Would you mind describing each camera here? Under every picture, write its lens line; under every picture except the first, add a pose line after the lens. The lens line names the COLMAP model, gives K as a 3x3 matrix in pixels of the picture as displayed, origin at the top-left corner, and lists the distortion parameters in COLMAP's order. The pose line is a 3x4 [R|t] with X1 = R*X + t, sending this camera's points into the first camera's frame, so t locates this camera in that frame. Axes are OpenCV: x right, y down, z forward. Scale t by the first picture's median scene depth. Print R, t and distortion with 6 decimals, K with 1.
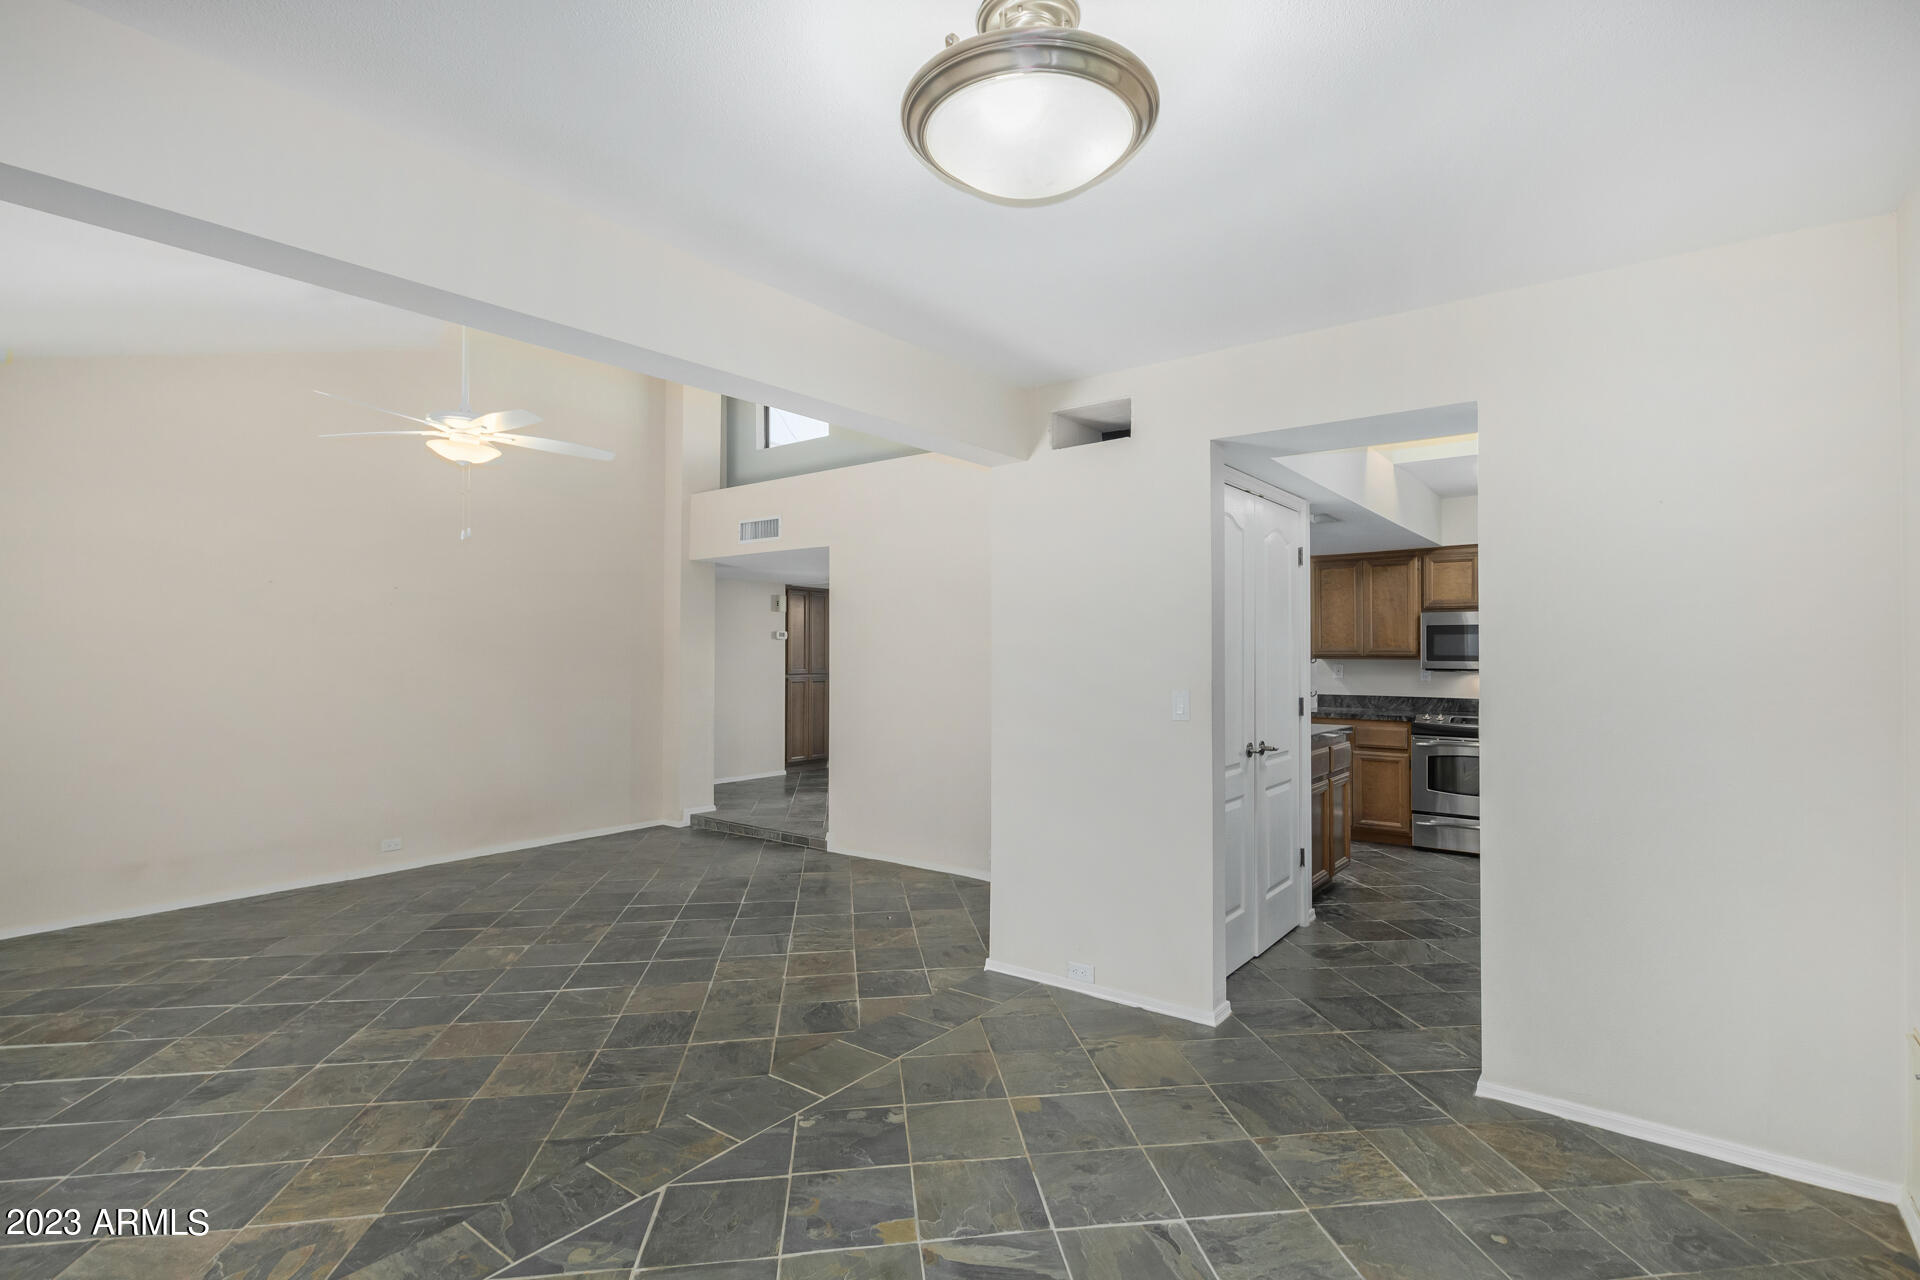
lens RADIAL K [[912.3, 0, 963.4], [0, 912.3, 641.1], [0, 0, 1]] dist [0.010111, -0.001846]
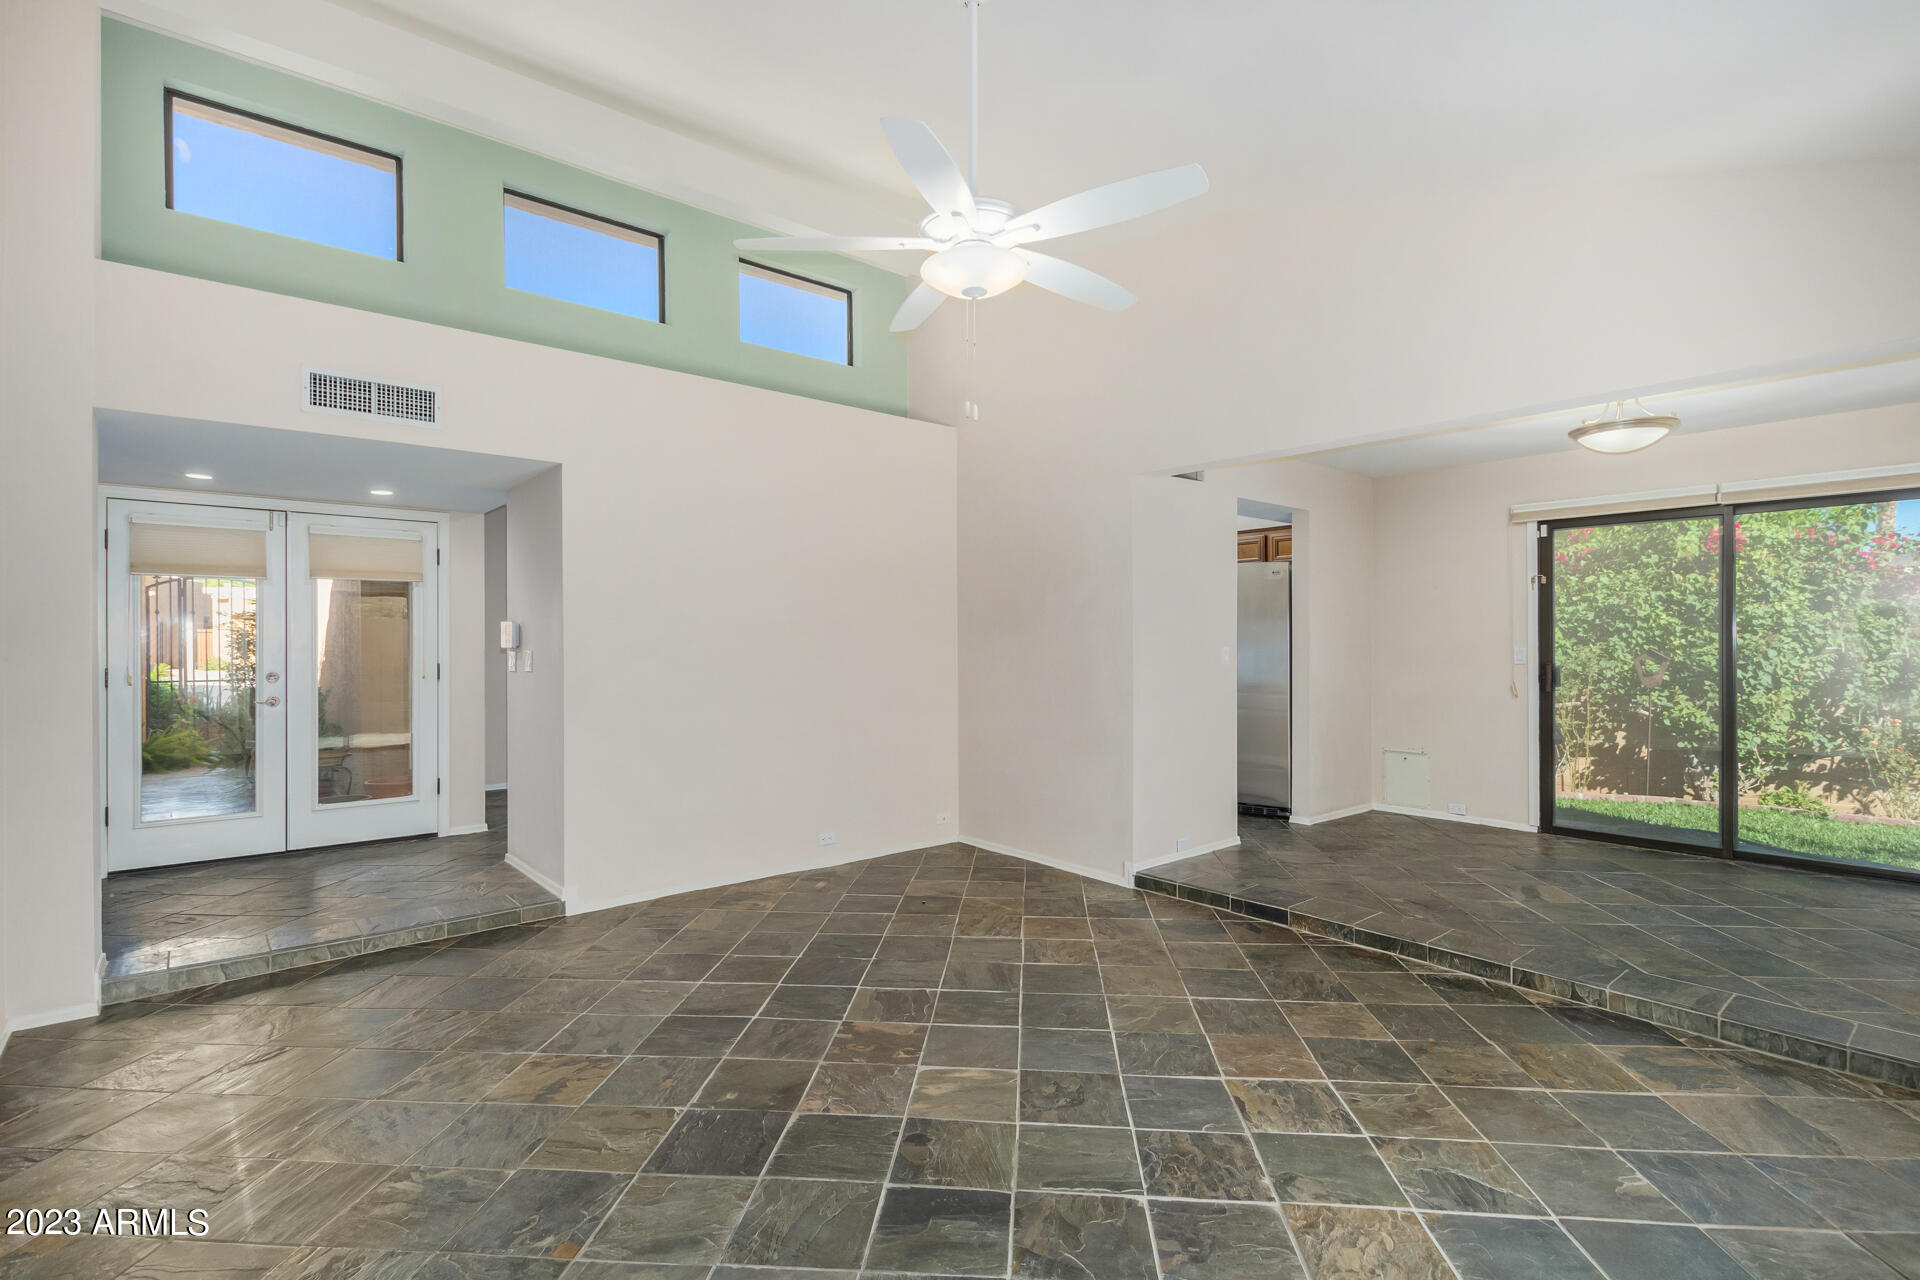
lens RADIAL K [[912.3, 0, 963.7], [0, 912.3, 646.2], [0, 0, 1]] dist [0.010111, -0.001846]
pose [[0.213849, -0.007269, 0.976840, -0.704741], [-0.008155, 0.999924, 0.009226, 0.020718], [-0.976833, -0.009939, 0.213774, 0.540003]]
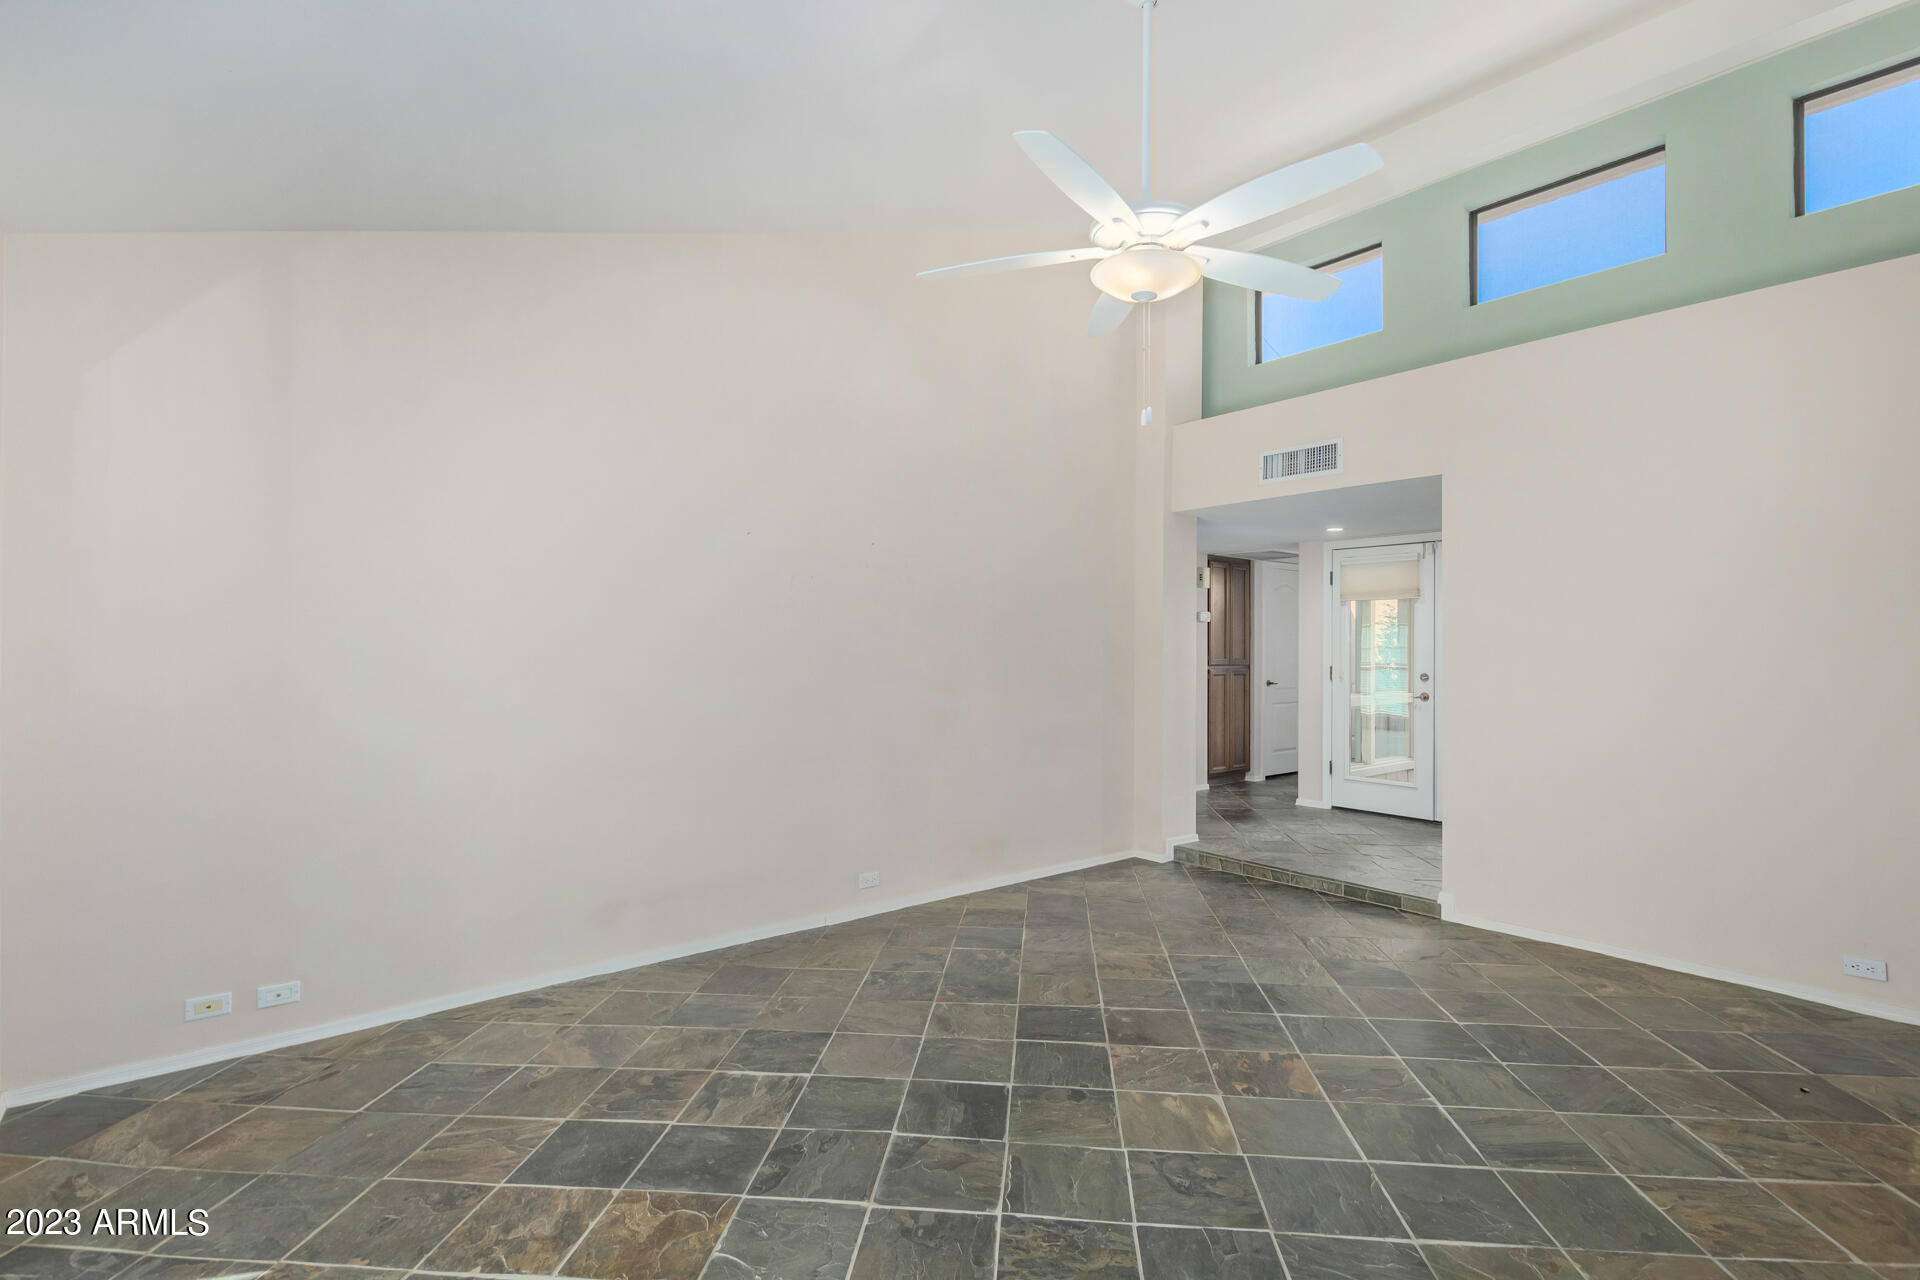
lens RADIAL K [[912.3, 0, 967.7], [0, 912.3, 636.4], [0, 0, 1]] dist [0.010111, -0.001846]
pose [[0.975195, 0.001311, -0.221343, -0.324796], [-0.001835, 0.999996, -0.002161, 0.018867], [0.221339, 0.002514, 0.975194, 0.238571]]
